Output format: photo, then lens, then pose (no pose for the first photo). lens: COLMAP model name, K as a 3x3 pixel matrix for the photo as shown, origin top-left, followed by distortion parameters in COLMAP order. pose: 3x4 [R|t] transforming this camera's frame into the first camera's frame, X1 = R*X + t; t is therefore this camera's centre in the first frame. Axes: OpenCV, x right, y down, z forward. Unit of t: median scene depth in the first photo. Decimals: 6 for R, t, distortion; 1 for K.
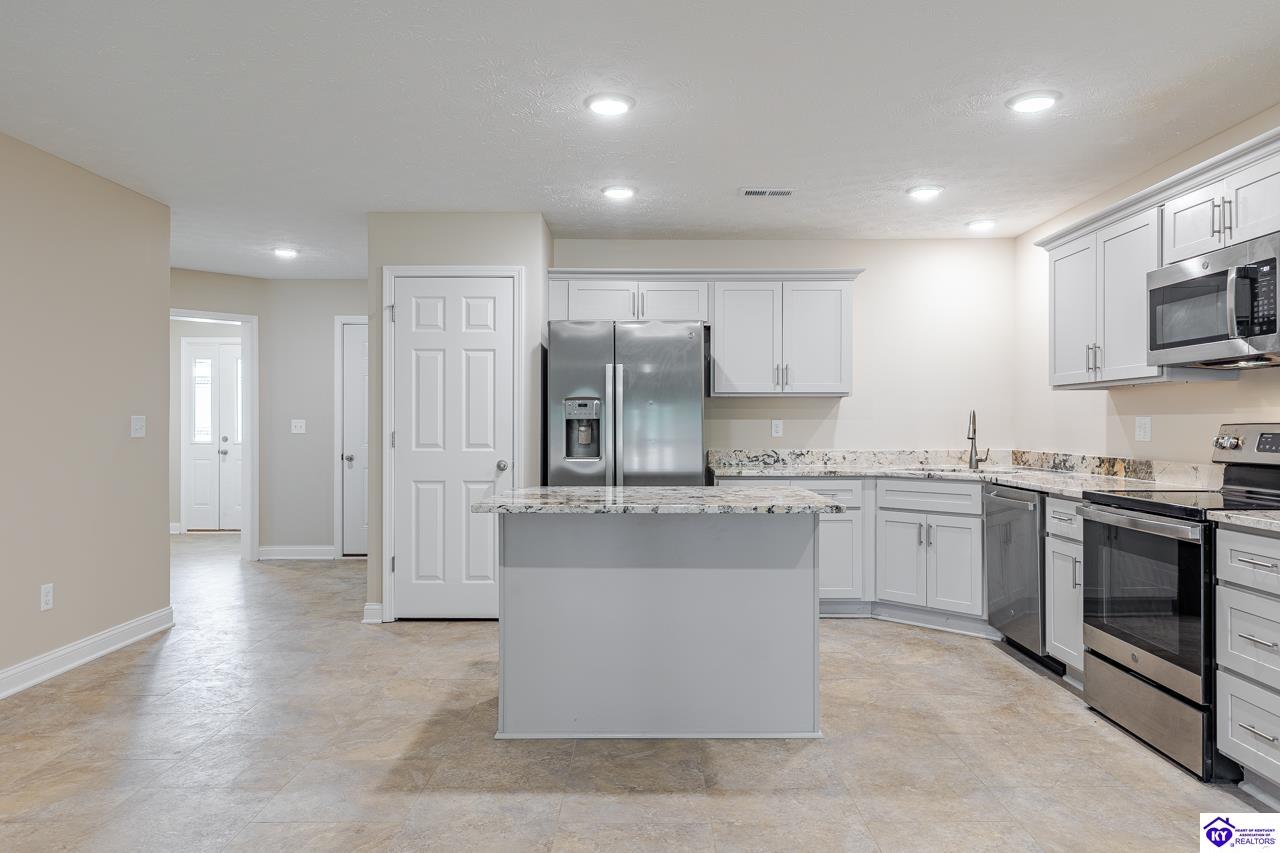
lens RADIAL K [[825.6, 0, 649.3], [0, 825.6, 428.3], [0, 0, 1]] dist [-0.001368, -0.000491]
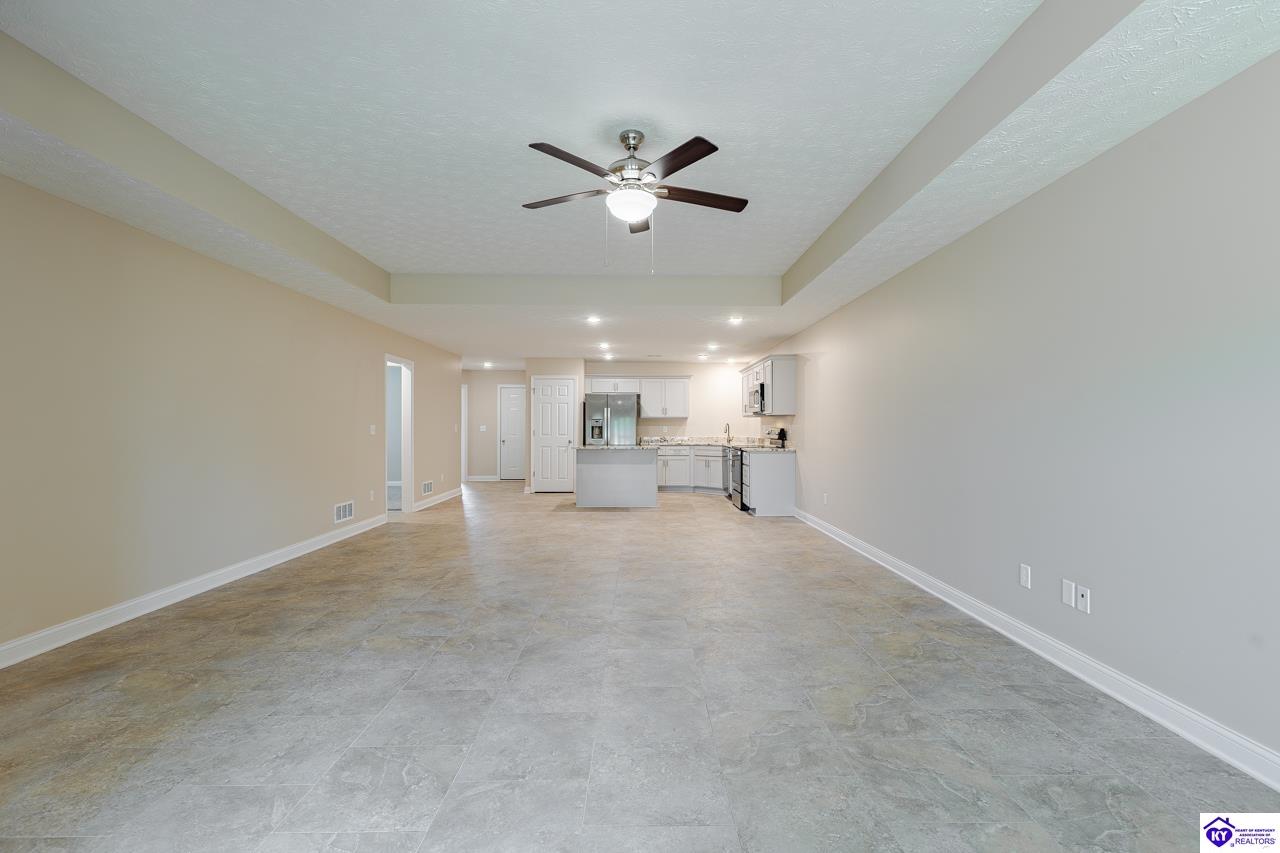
lens RADIAL K [[579.1, 0, 647.5], [0, 579.1, 428.0], [0, 0, 1]] dist [0.004057, -0.000670]
pose [[0.999916, 0.000823, 0.012968, 0.081583], [-0.000774, 0.999992, -0.003827, 0.004055], [-0.012972, 0.003817, 0.999909, -1.177633]]
